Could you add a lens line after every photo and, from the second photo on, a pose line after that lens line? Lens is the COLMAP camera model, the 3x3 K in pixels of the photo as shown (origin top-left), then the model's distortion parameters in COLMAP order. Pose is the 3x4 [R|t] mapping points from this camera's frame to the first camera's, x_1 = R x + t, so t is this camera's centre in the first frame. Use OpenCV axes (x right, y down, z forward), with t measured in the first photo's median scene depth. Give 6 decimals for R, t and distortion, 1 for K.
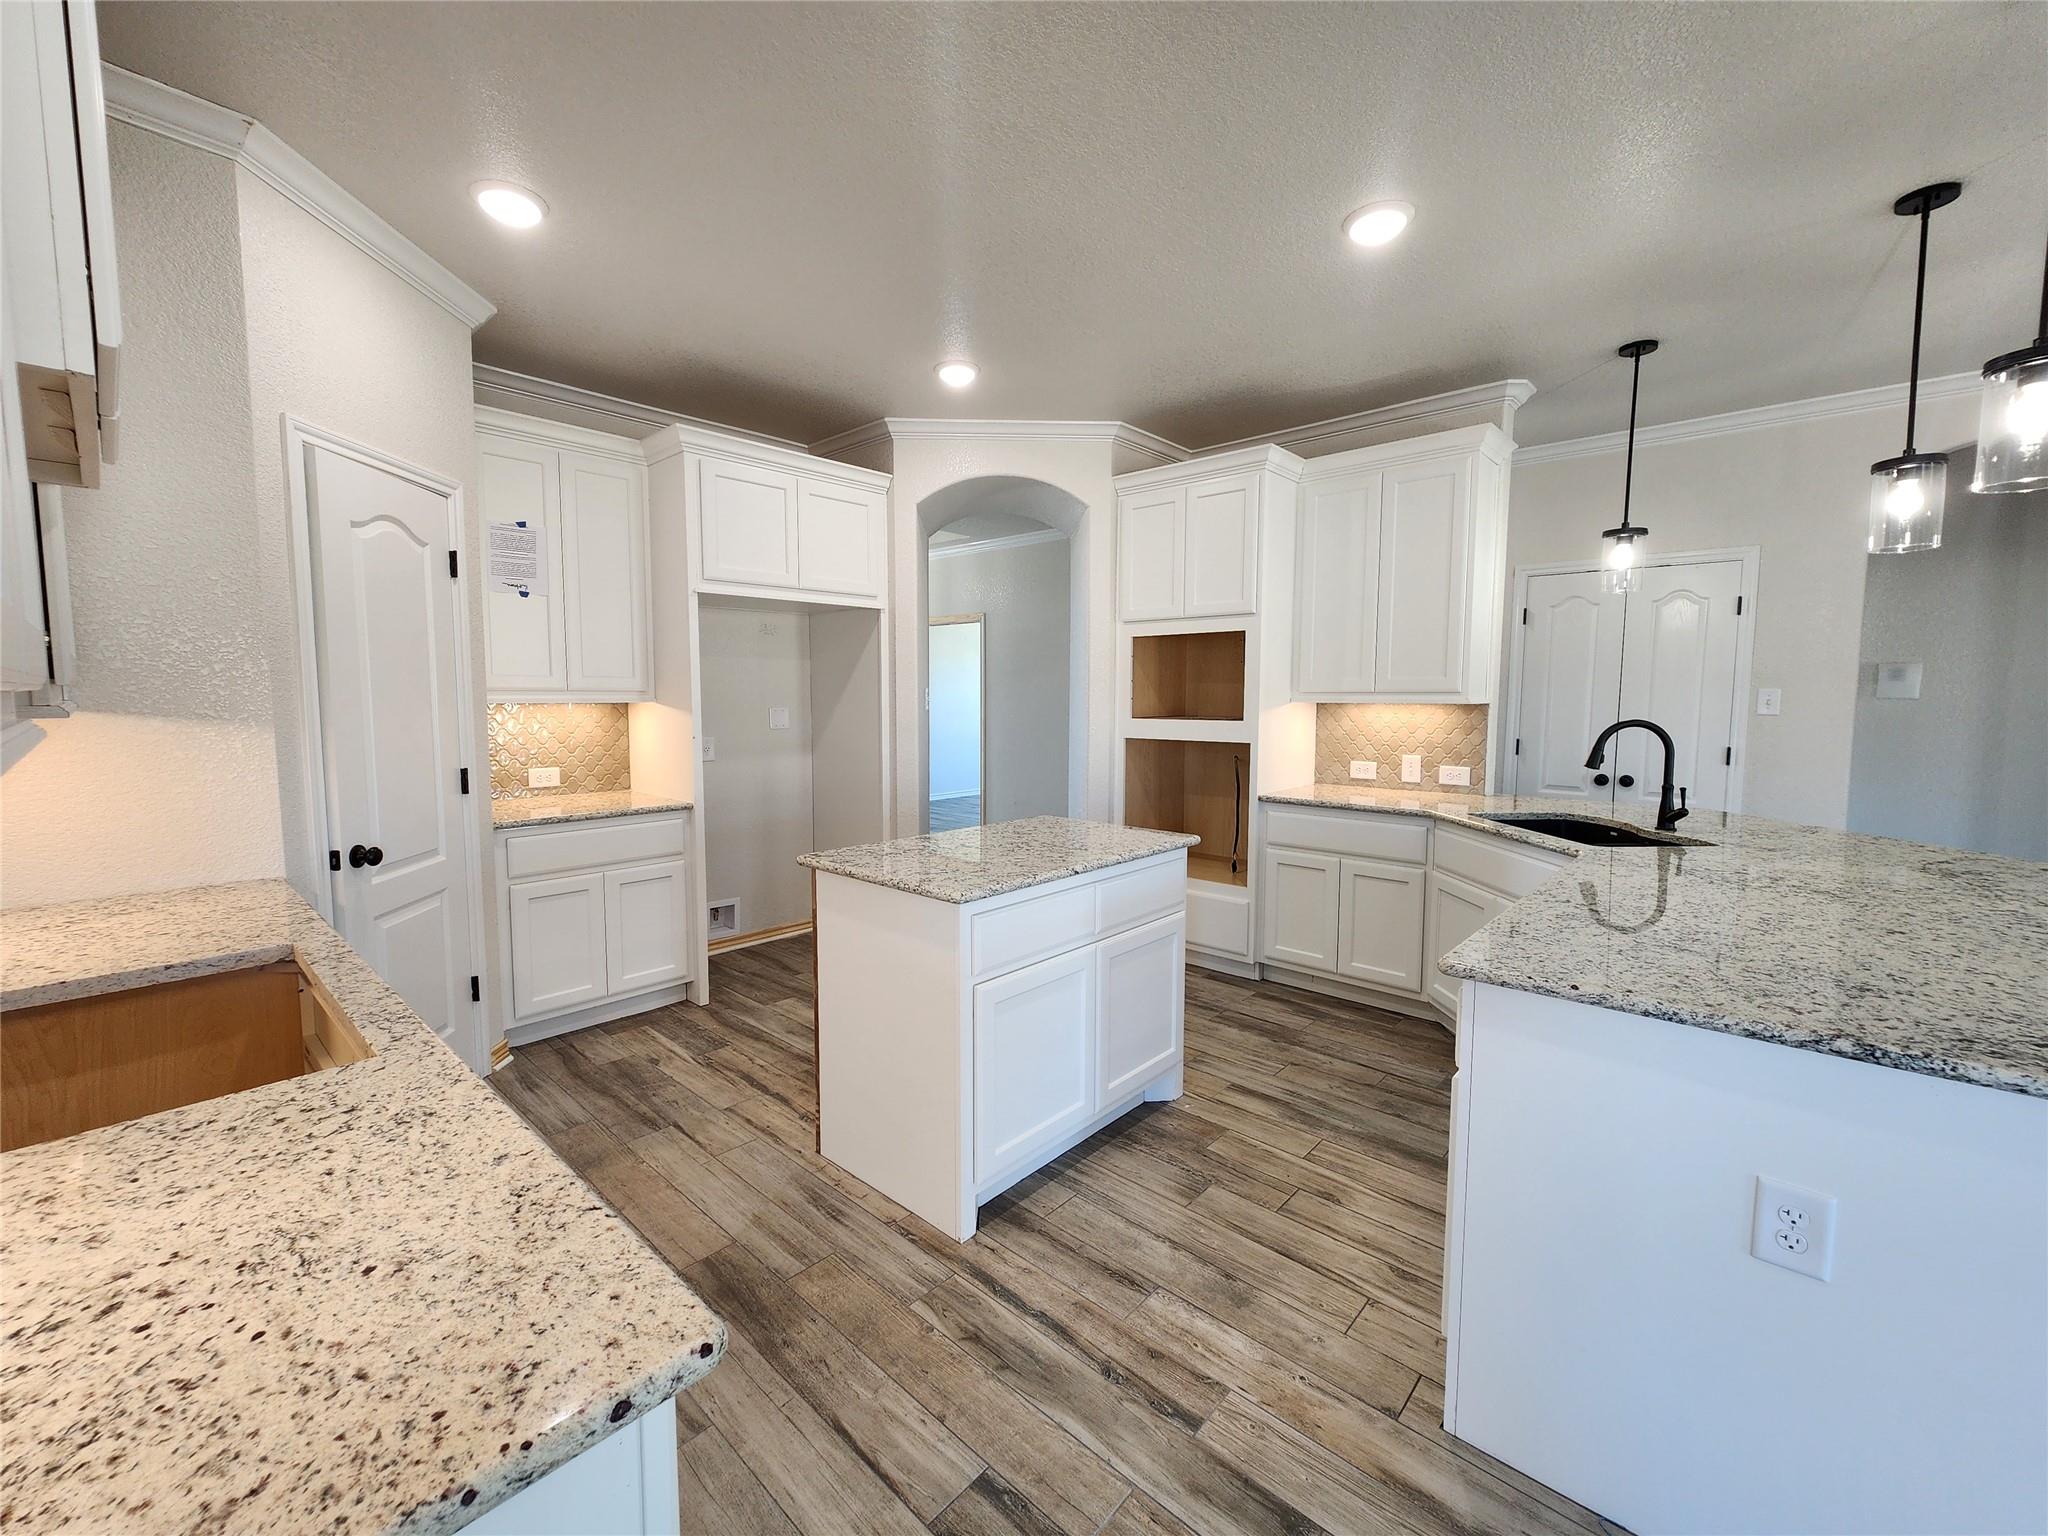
lens RADIAL K [[838.0, 0, 1006.9], [0, 838.0, 756.7], [0, 0, 1]] dist [0.002502, 0.000002]
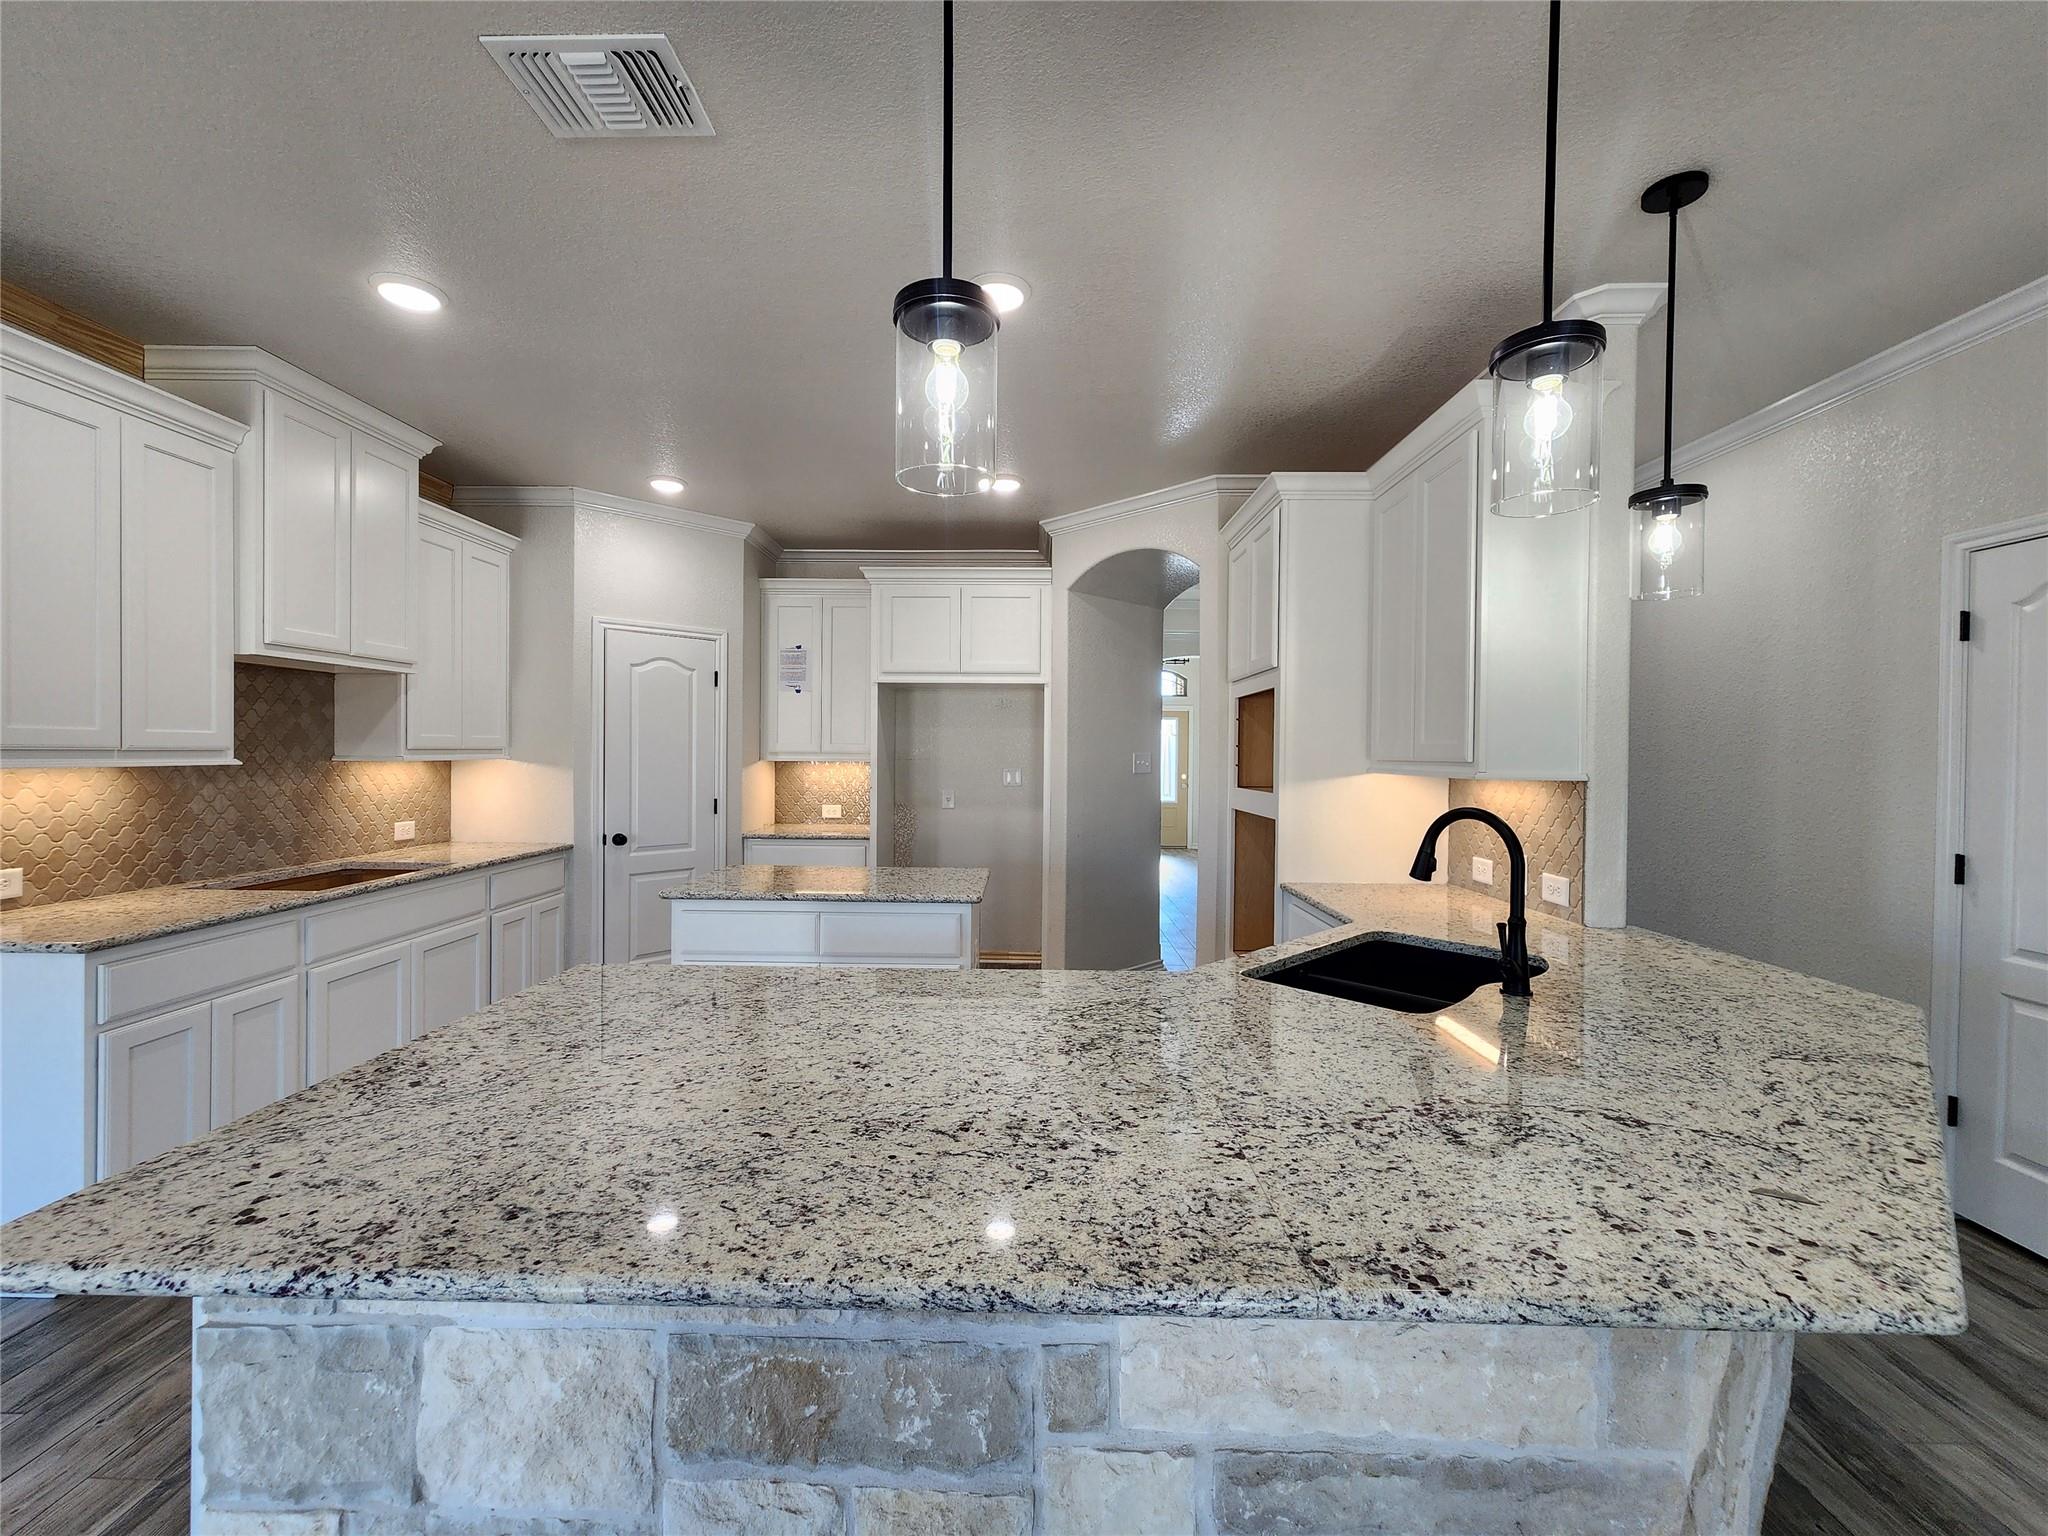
lens RADIAL K [[838.0, 0, 1017.8], [0, 838.0, 760.7], [0, 0, 1]] dist [0.002502, 0.000002]
pose [[0.666678, 0.011387, -0.745259, 0.980717], [-0.066042, 0.996853, -0.043847, -0.027875], [0.742414, 0.078450, 0.665332, 0.318053]]
